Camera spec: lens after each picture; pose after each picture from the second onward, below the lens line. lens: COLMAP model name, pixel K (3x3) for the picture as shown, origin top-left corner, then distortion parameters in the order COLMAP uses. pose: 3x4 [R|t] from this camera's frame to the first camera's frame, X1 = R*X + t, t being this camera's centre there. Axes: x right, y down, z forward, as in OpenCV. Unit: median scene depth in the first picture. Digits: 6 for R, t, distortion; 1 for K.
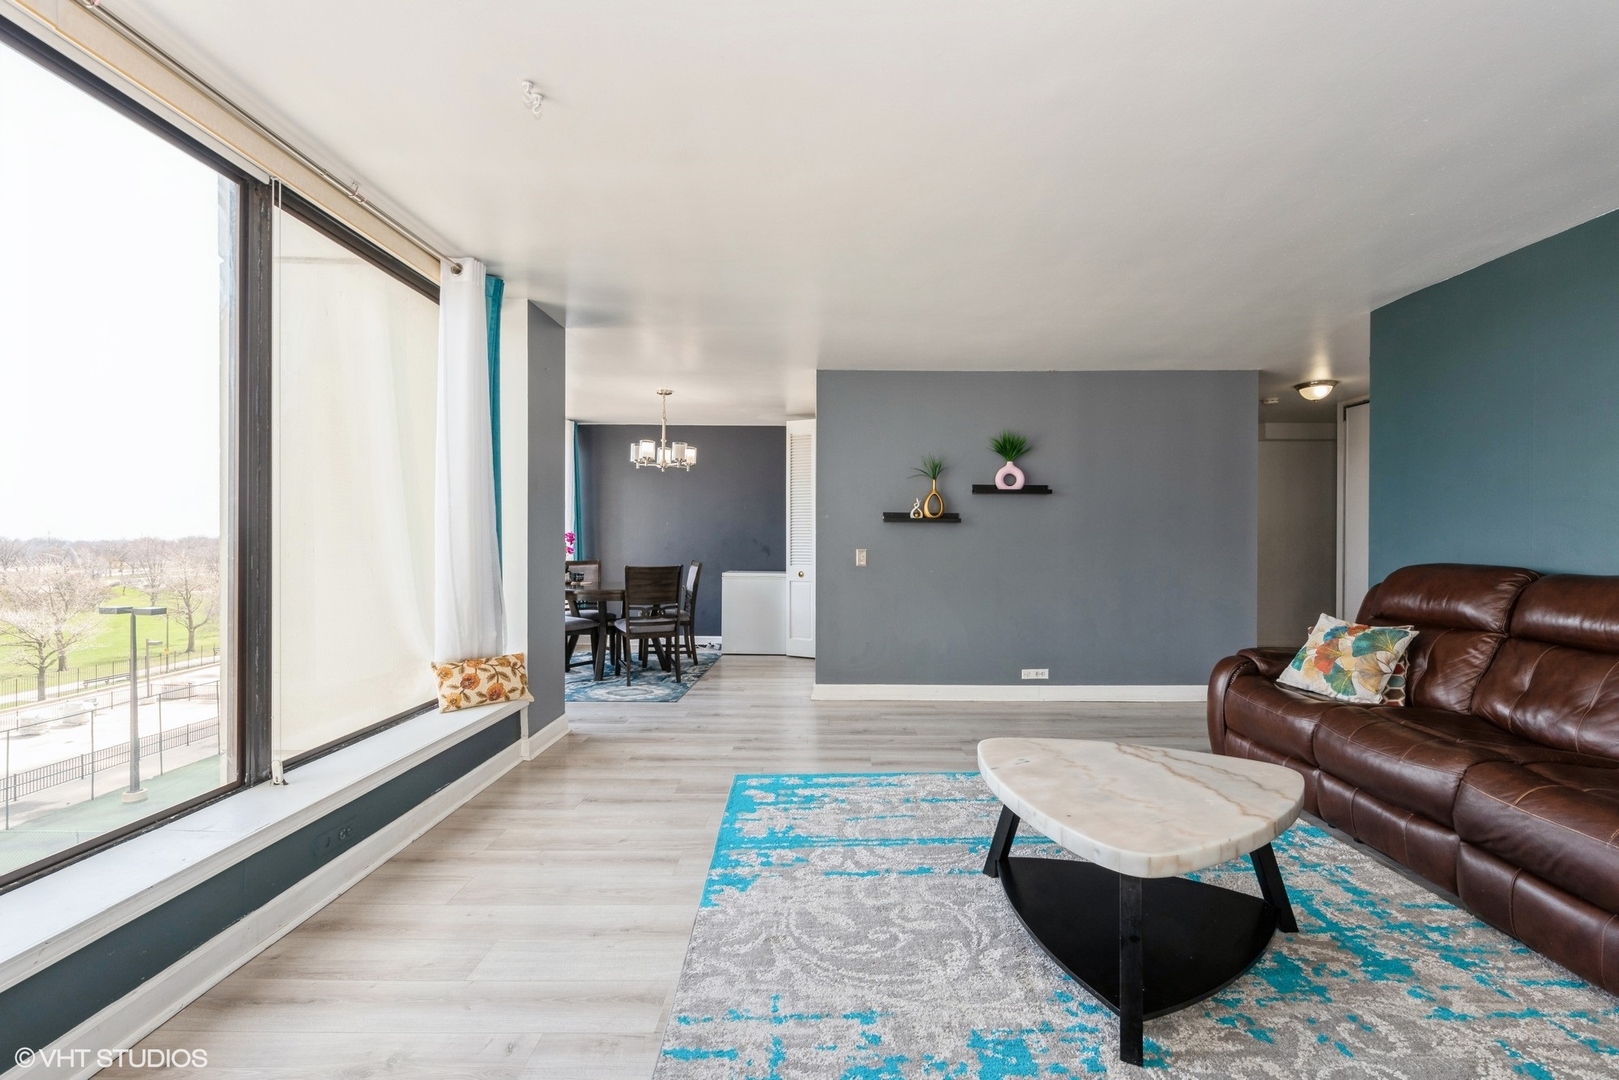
lens RADIAL K [[722.7, 0, 809.5], [0, 722.7, 540.0], [0, 0, 1]] dist [0.000538, 0.000098]
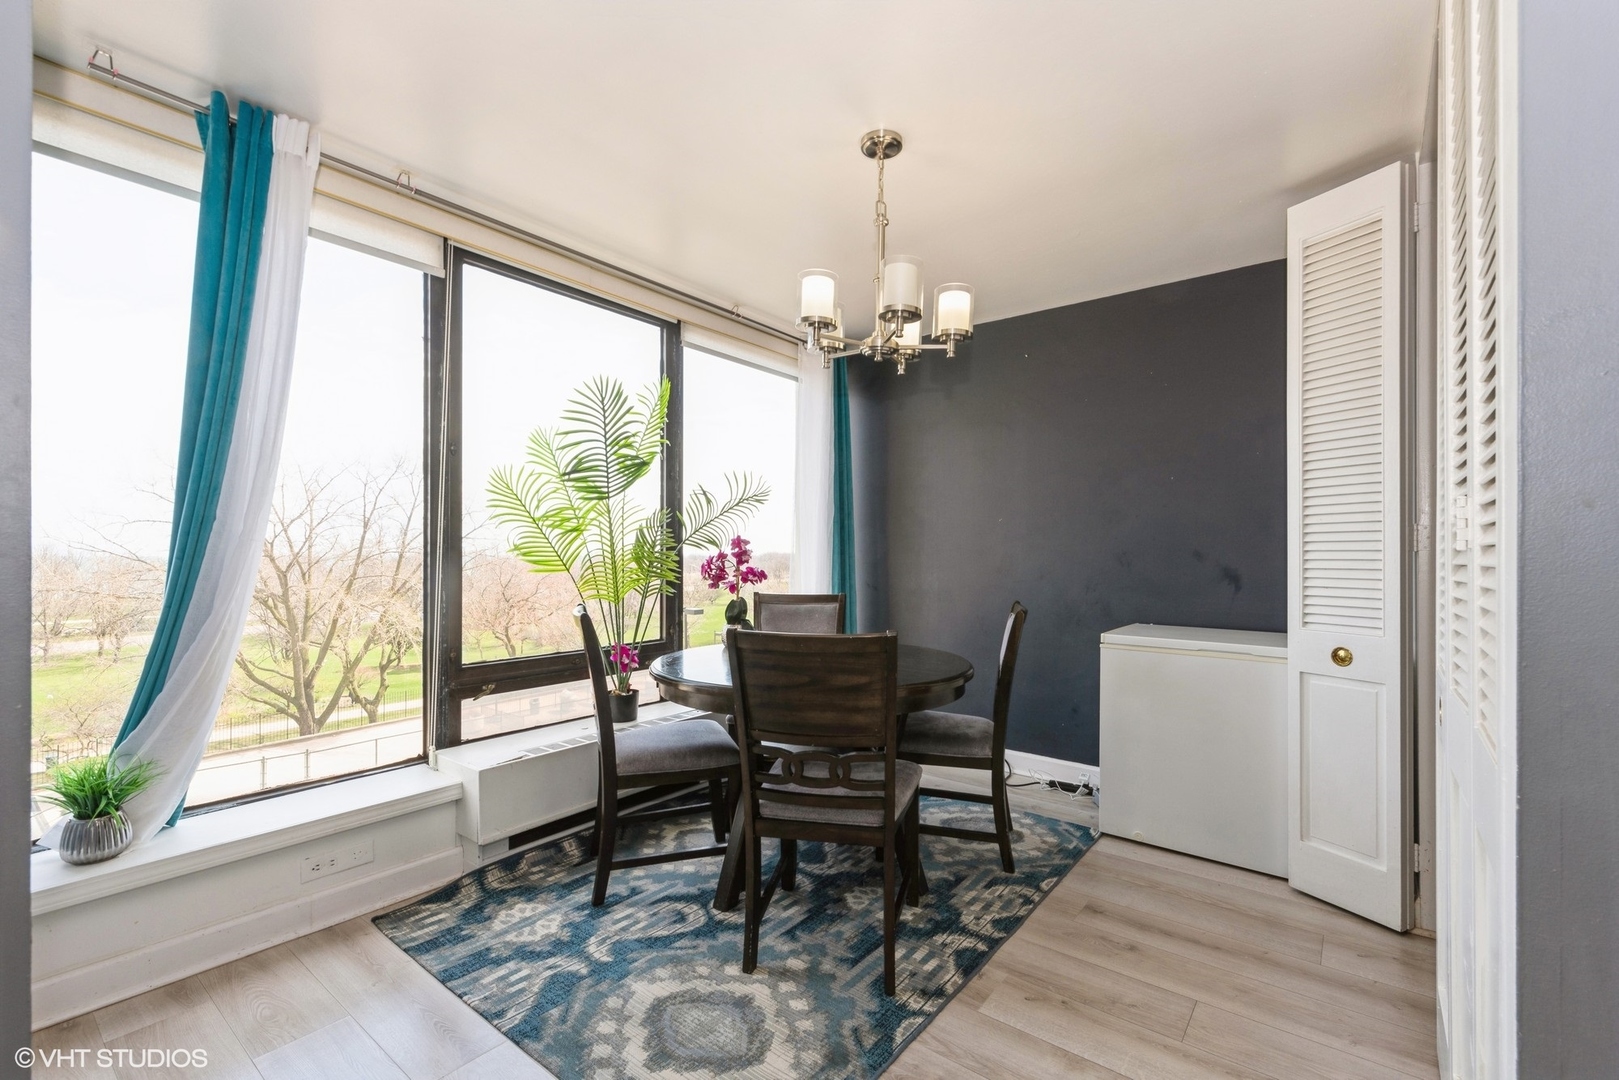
lens RADIAL K [[686.9, 0, 811.7], [0, 686.9, 554.0], [0, 0, 1]] dist [-0.000435, -0.000018]
pose [[0.809921, -0.007122, -0.586496, -0.054535], [0.005791, 0.999975, -0.004145, 0.003973], [0.586511, -0.000039, 0.809941, 1.368515]]
